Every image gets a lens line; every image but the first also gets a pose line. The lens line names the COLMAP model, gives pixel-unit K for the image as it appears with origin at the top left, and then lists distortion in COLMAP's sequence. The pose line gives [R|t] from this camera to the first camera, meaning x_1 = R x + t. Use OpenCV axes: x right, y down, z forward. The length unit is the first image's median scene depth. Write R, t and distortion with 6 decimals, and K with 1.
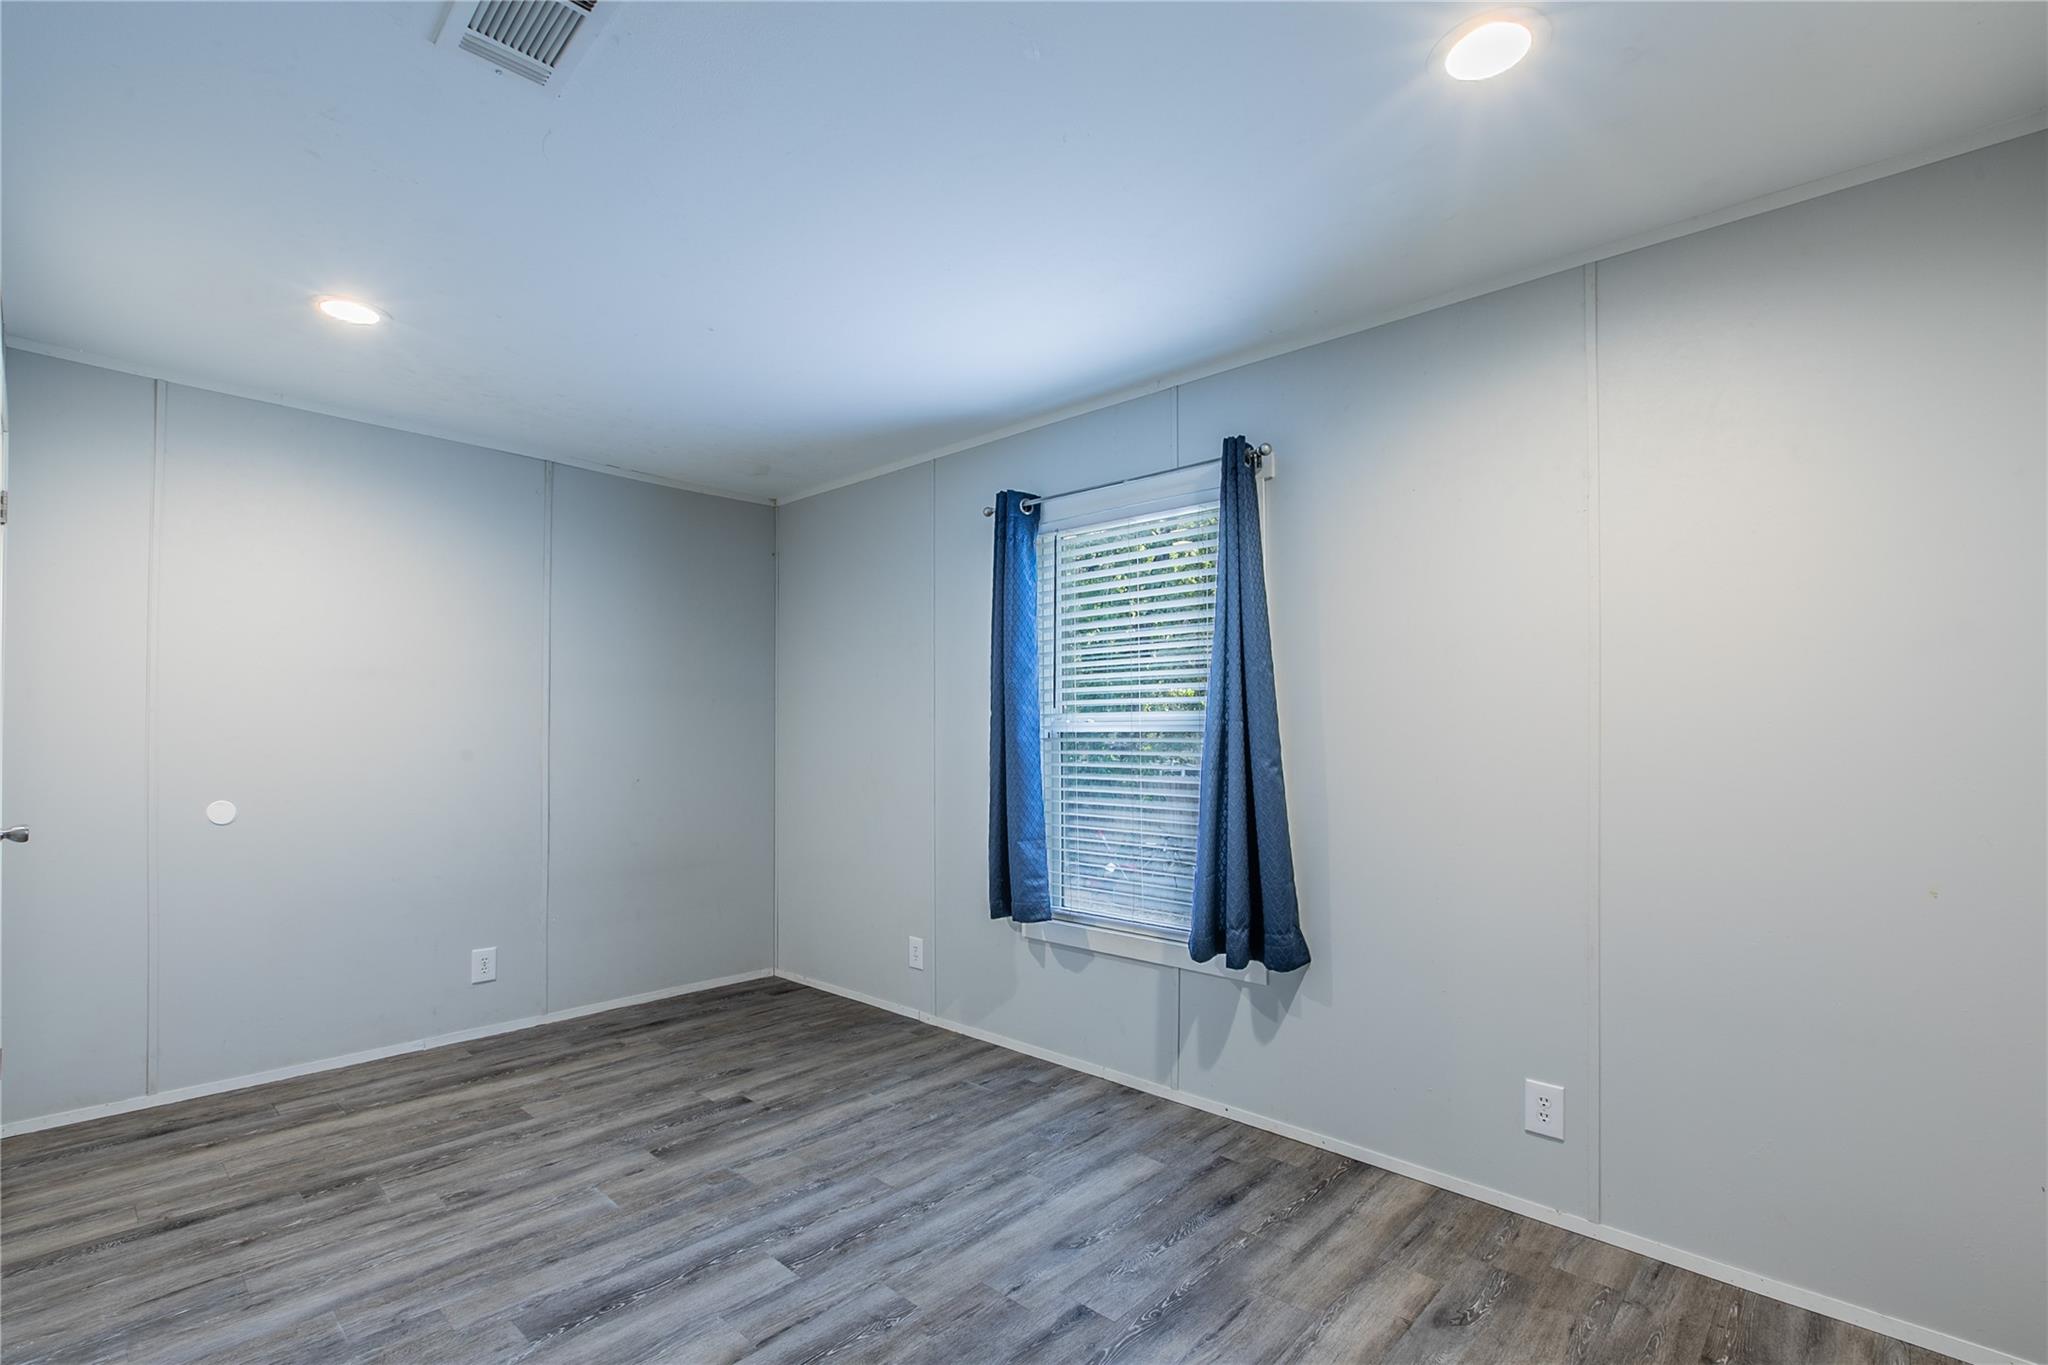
lens RADIAL K [[948.4, 0, 974.0], [0, 948.4, 718.7], [0, 0, 1]] dist [-0.010924, -0.000454]
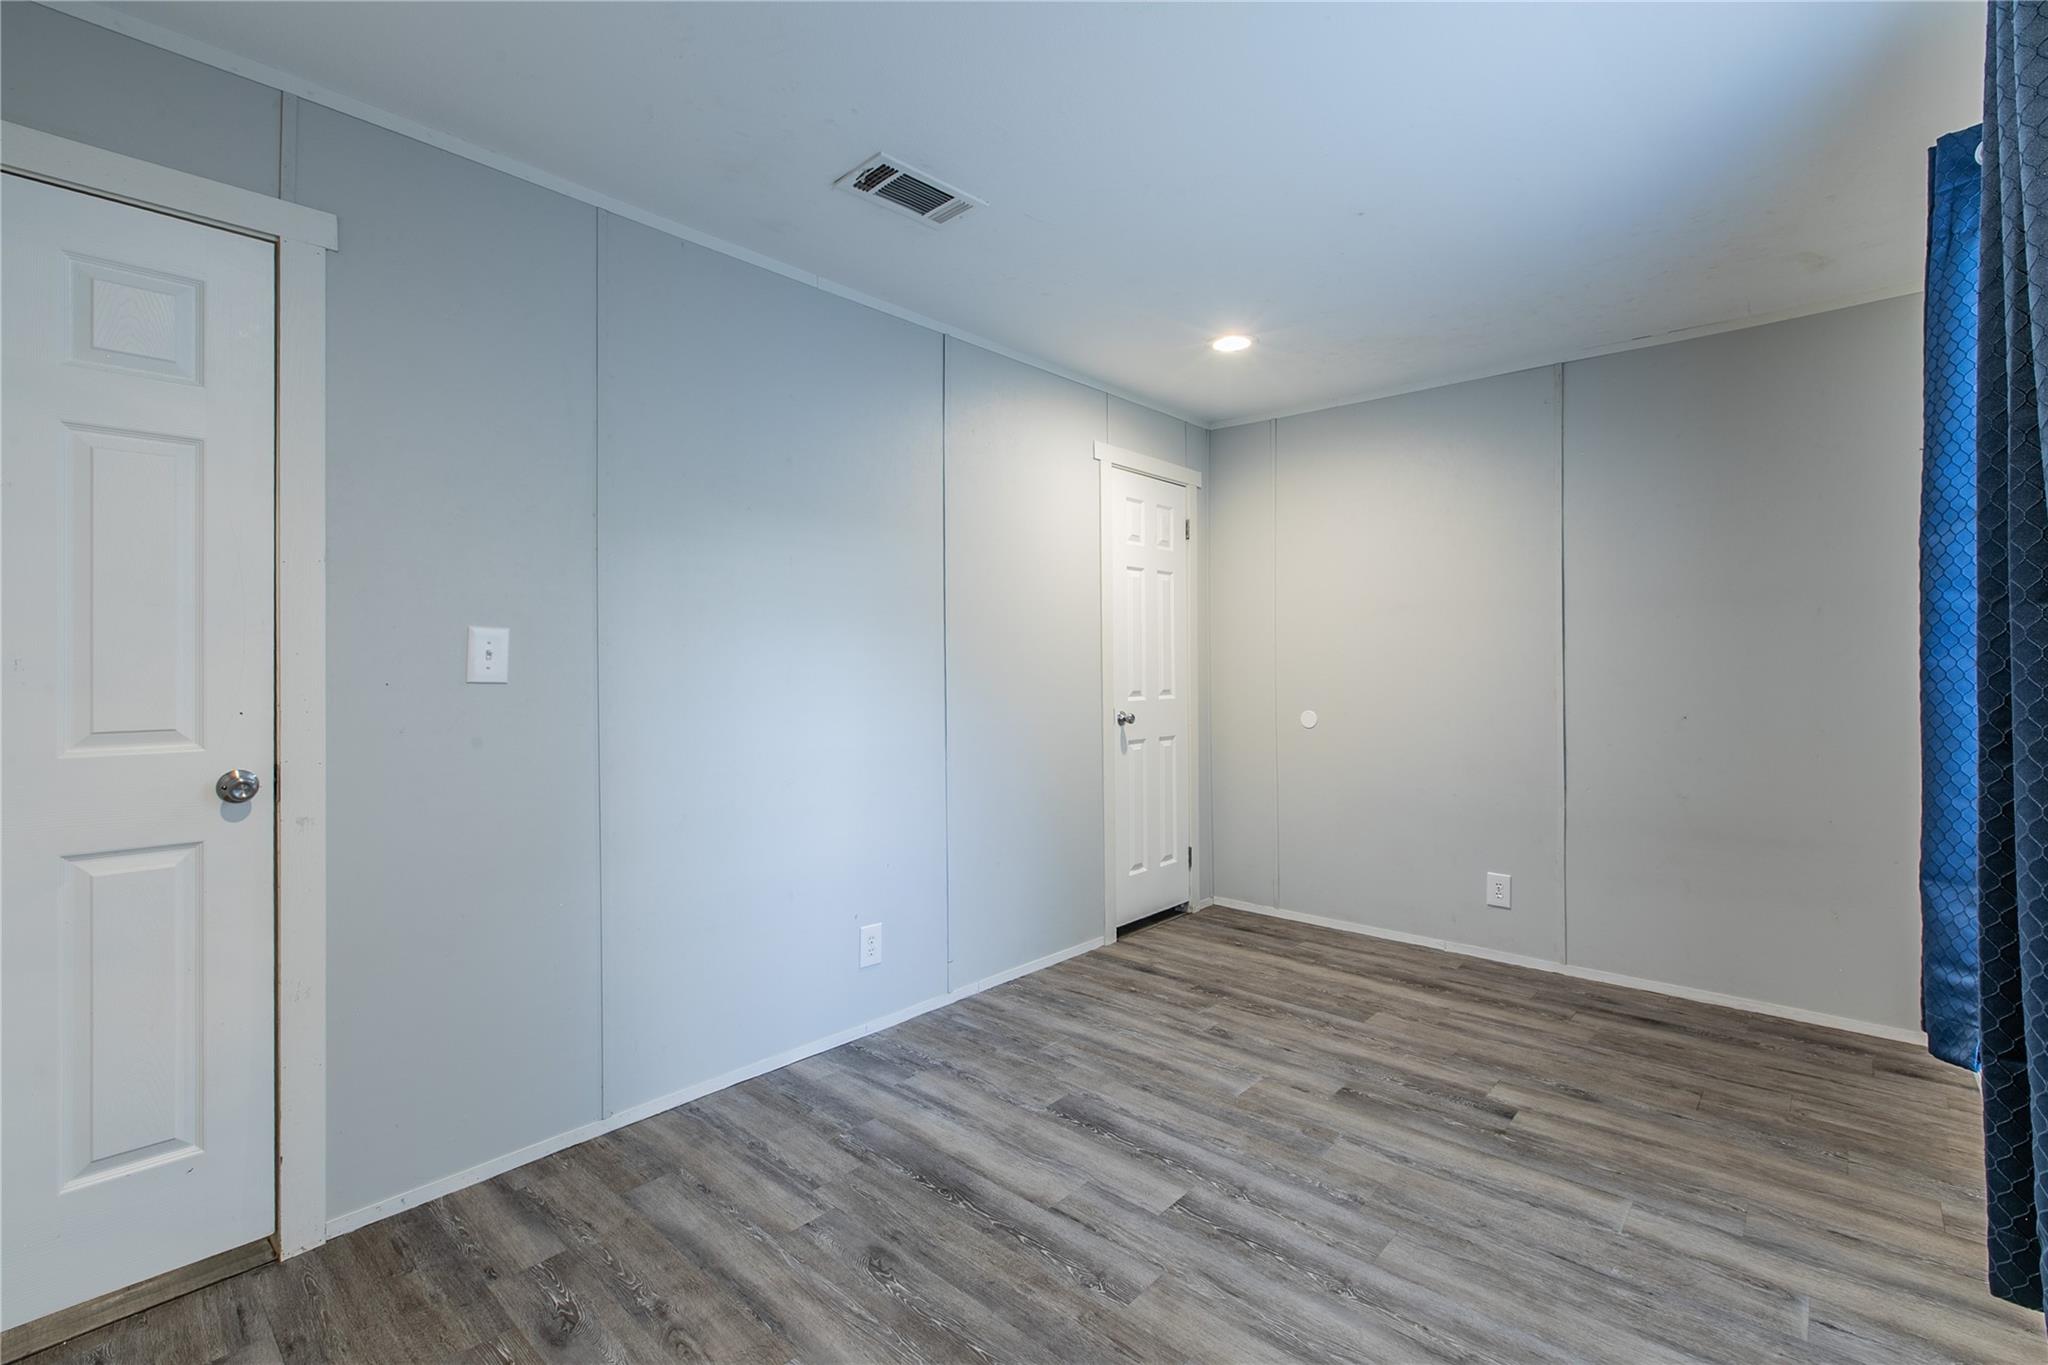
lens RADIAL K [[884.2, 0, 1029.7], [0, 884.2, 657.2], [0, 0, 1]] dist [-0.002005, -0.000811]
pose [[0.052039, -0.007726, -0.998615, 0.537349], [0.017864, 0.999817, -0.006804, 0.012471], [0.998485, -0.017485, 0.052167, 0.611264]]
